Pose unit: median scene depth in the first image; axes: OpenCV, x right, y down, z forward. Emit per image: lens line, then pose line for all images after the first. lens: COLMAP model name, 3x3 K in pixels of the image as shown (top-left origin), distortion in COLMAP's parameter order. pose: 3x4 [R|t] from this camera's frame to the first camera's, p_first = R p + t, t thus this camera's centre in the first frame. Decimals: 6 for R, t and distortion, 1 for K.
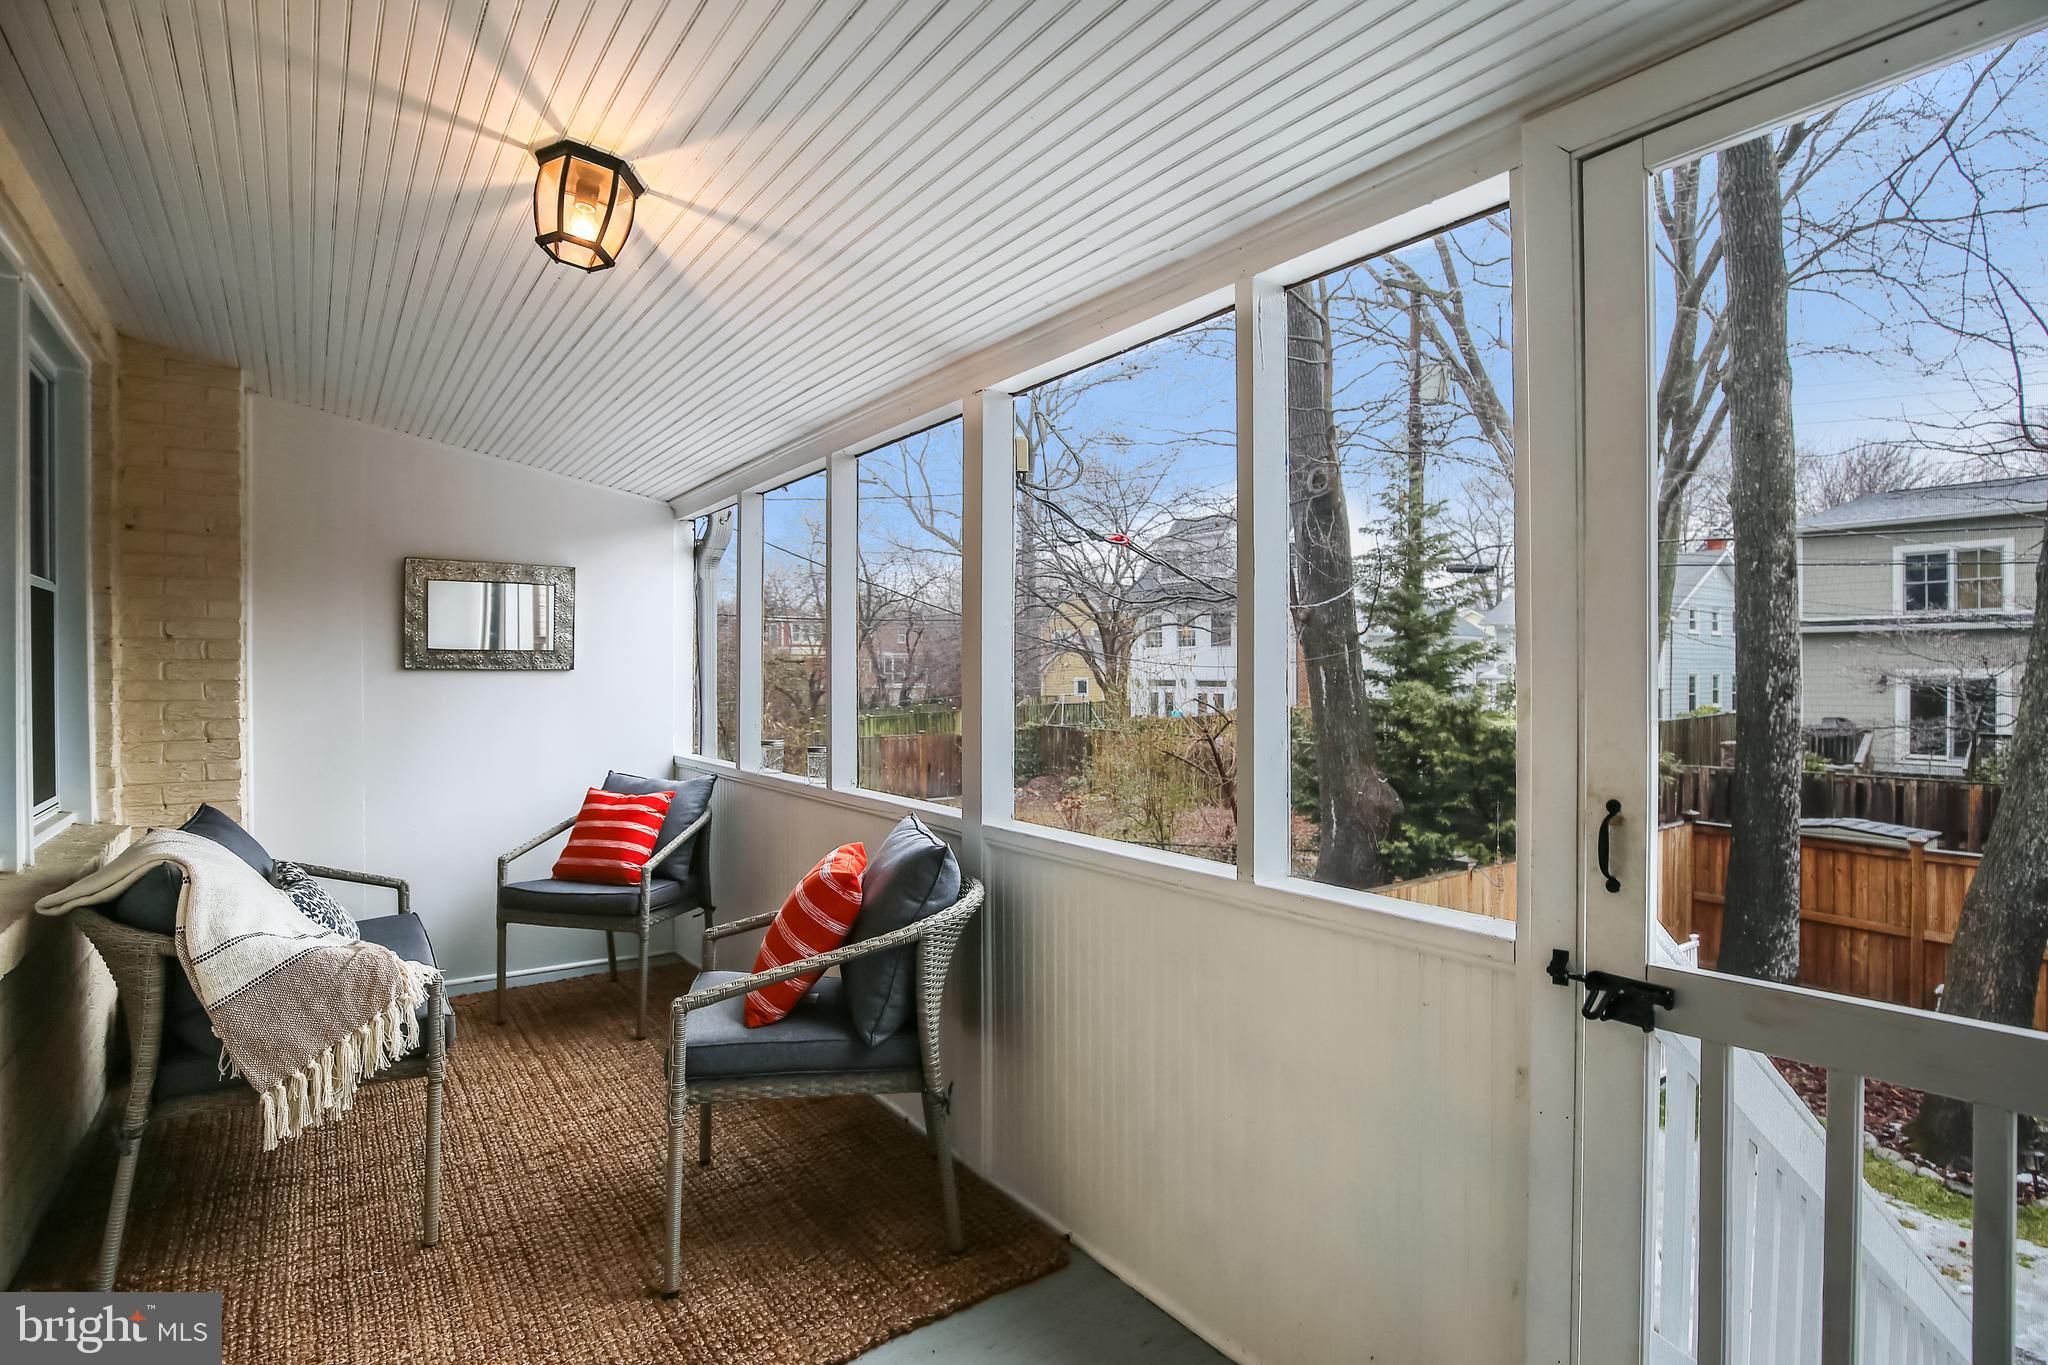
lens RADIAL K [[1043.6, 0, 1025.1], [0, 1043.6, 671.0], [0, 0, 1]] dist [-0.000140, -0.000019]
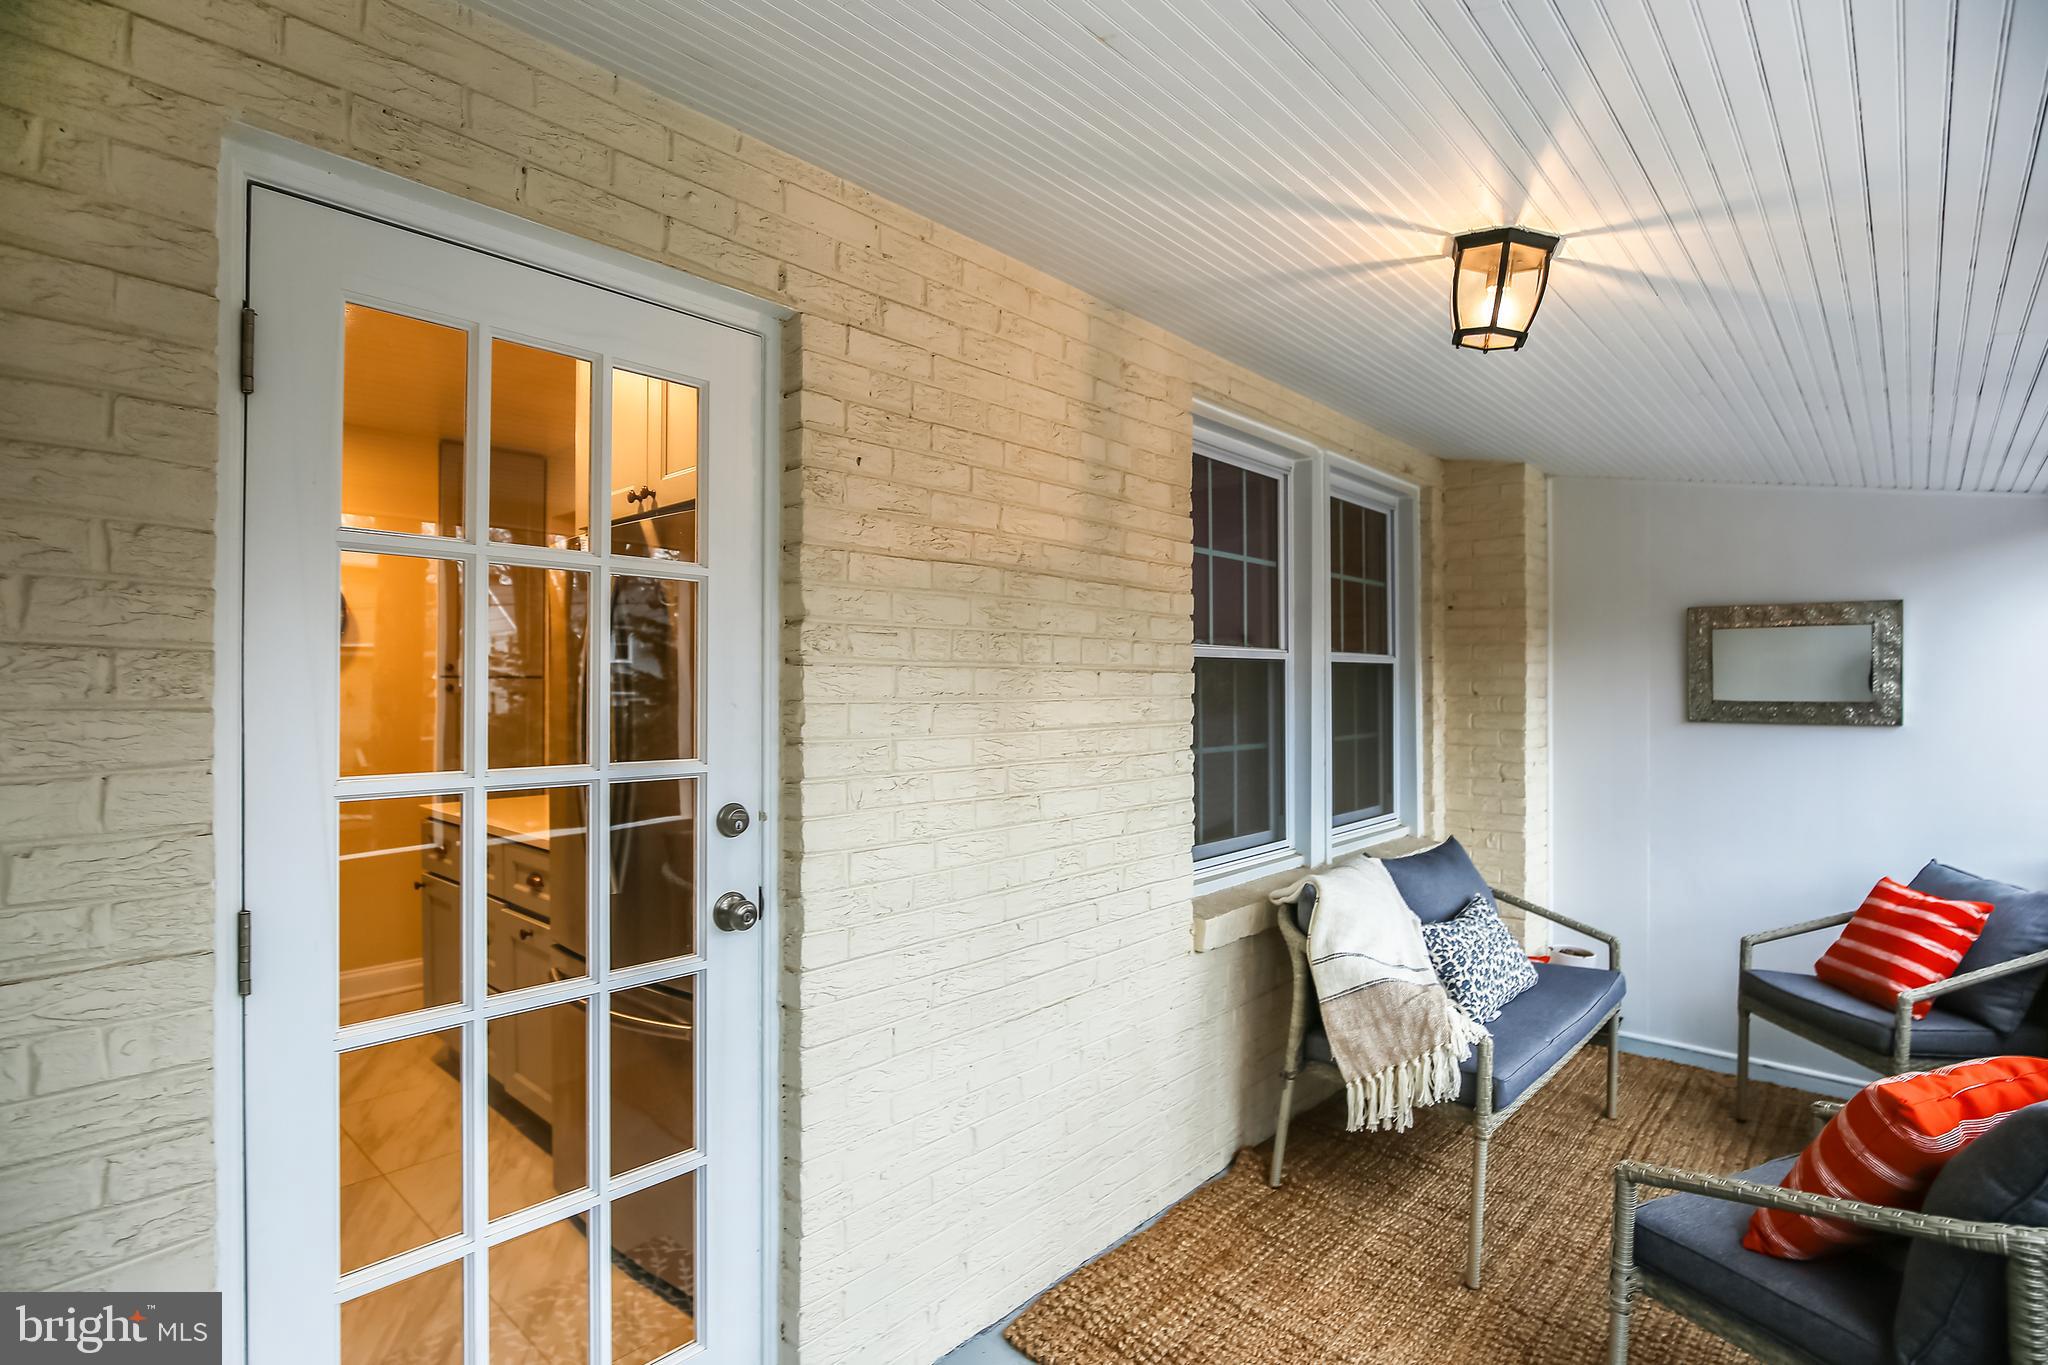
lens RADIAL K [[996.1, 0, 1024.0], [0, 996.1, 682.5], [0, 0, 1]] dist [-0.003378, -0.000438]
pose [[0.230553, -0.002007, -0.973058, 0.203346], [0.000437, 0.999998, -0.001959, -0.043516], [0.973060, 0.000026, 0.230553, 0.205656]]
